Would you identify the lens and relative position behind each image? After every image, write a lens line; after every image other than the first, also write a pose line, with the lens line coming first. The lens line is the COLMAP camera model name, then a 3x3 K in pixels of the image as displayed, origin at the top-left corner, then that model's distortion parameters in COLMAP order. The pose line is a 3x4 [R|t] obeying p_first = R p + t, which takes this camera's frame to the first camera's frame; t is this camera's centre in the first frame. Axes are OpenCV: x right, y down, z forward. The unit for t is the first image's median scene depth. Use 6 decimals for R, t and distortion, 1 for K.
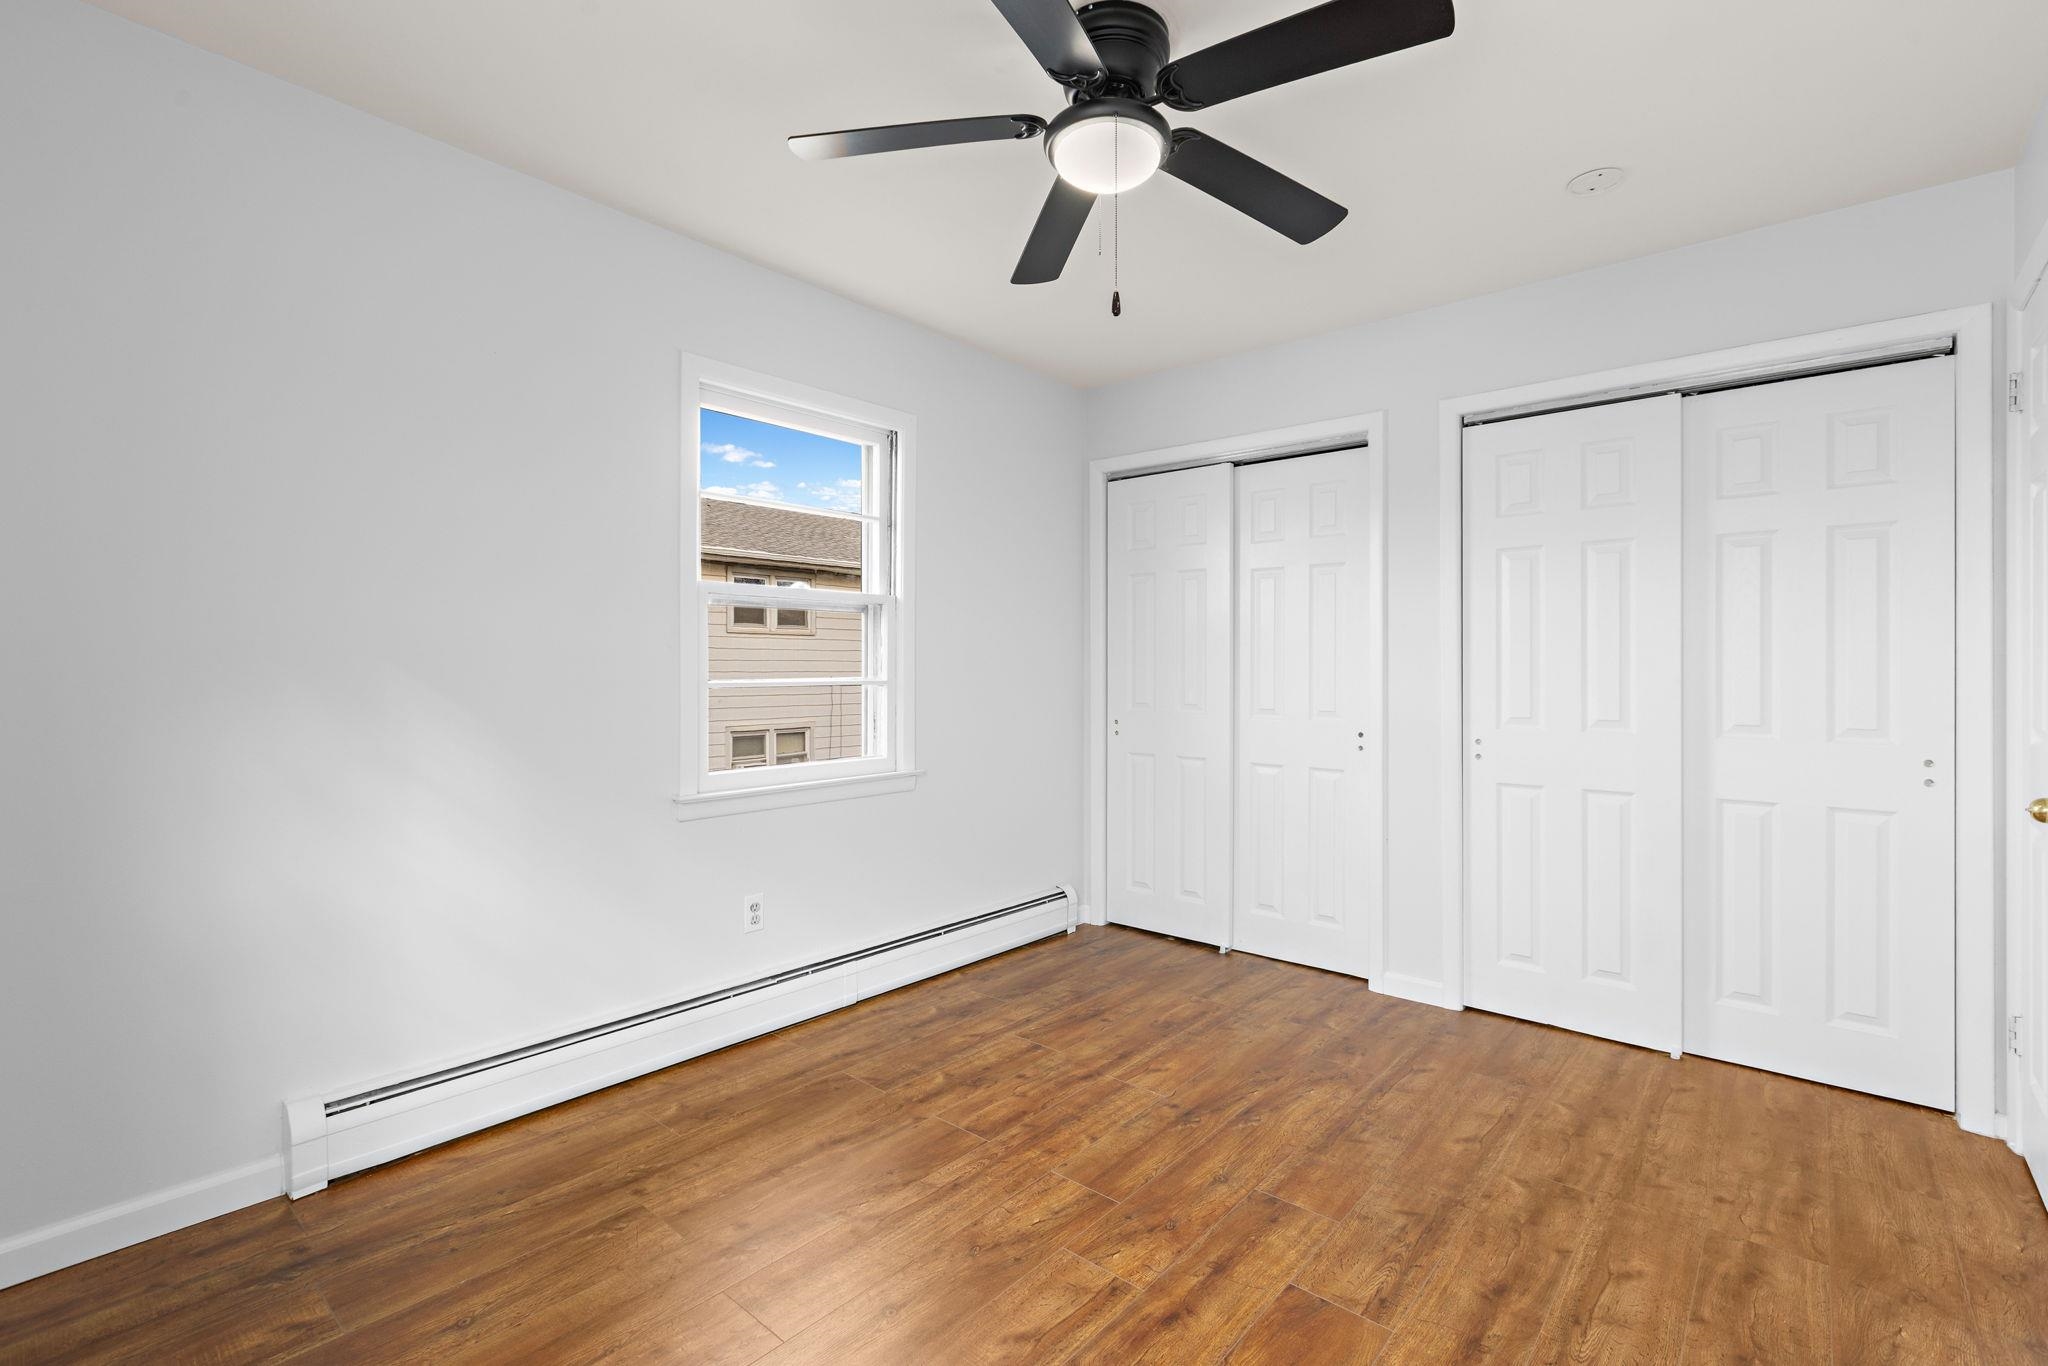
lens RADIAL K [[910.6, 0, 1022.2], [0, 910.6, 673.6], [0, 0, 1]] dist [-0.000693, -0.000140]
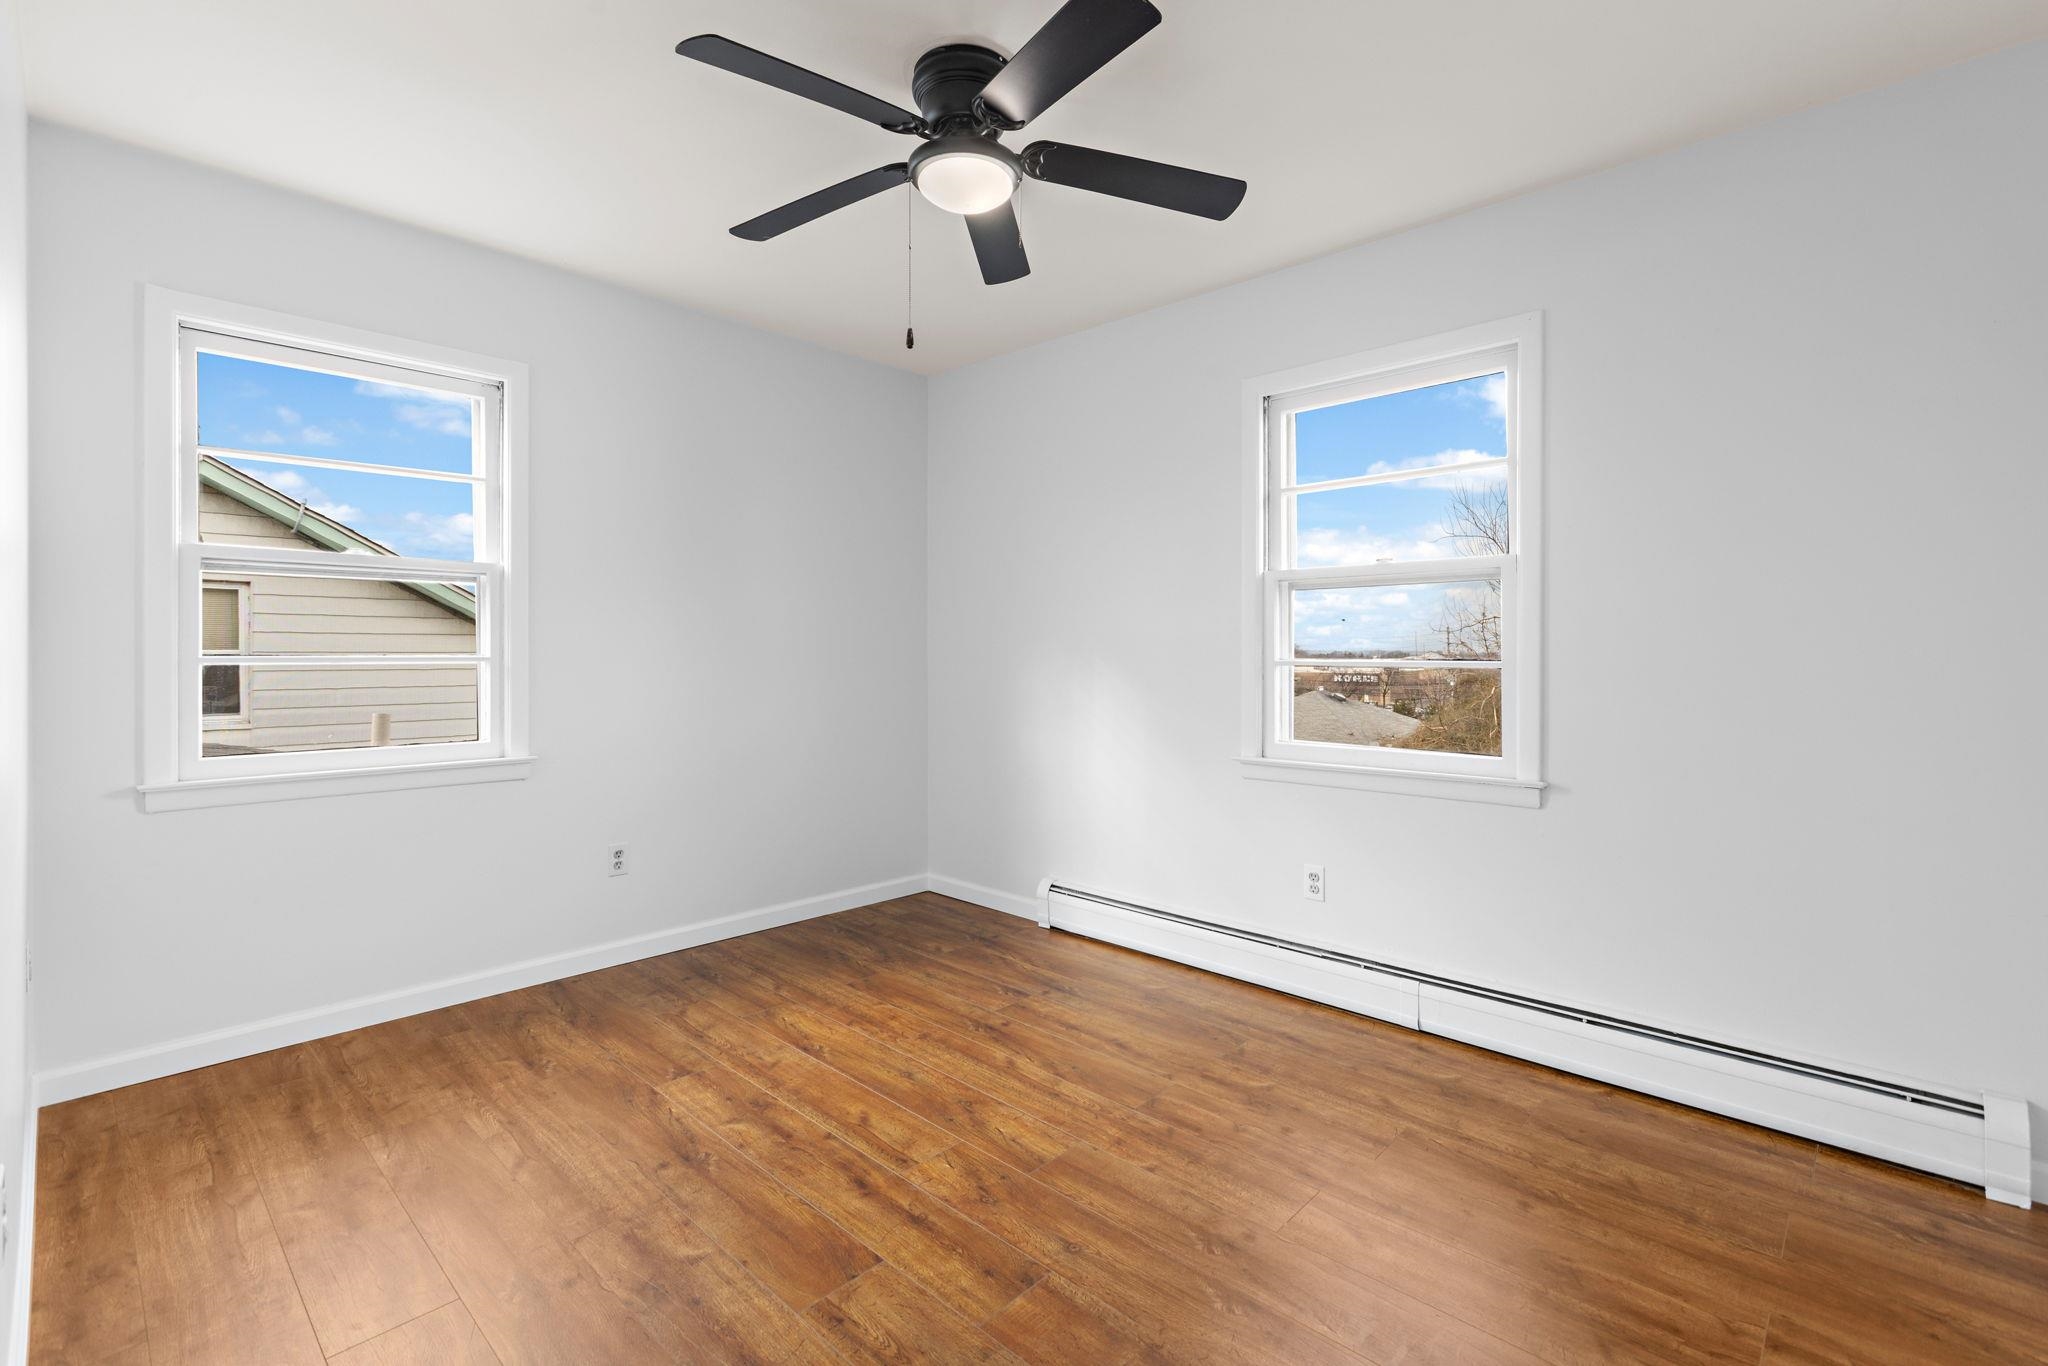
lens RADIAL K [[911.0, 0, 1019.6], [0, 911.0, 666.3], [0, 0, 1]] dist [0.000485, 0.000179]
pose [[-0.040018, 0.013339, -0.999110, 0.988793], [-0.006119, 0.999889, 0.013594, 0.004492], [0.999180, 0.006657, -0.039932, 0.917609]]
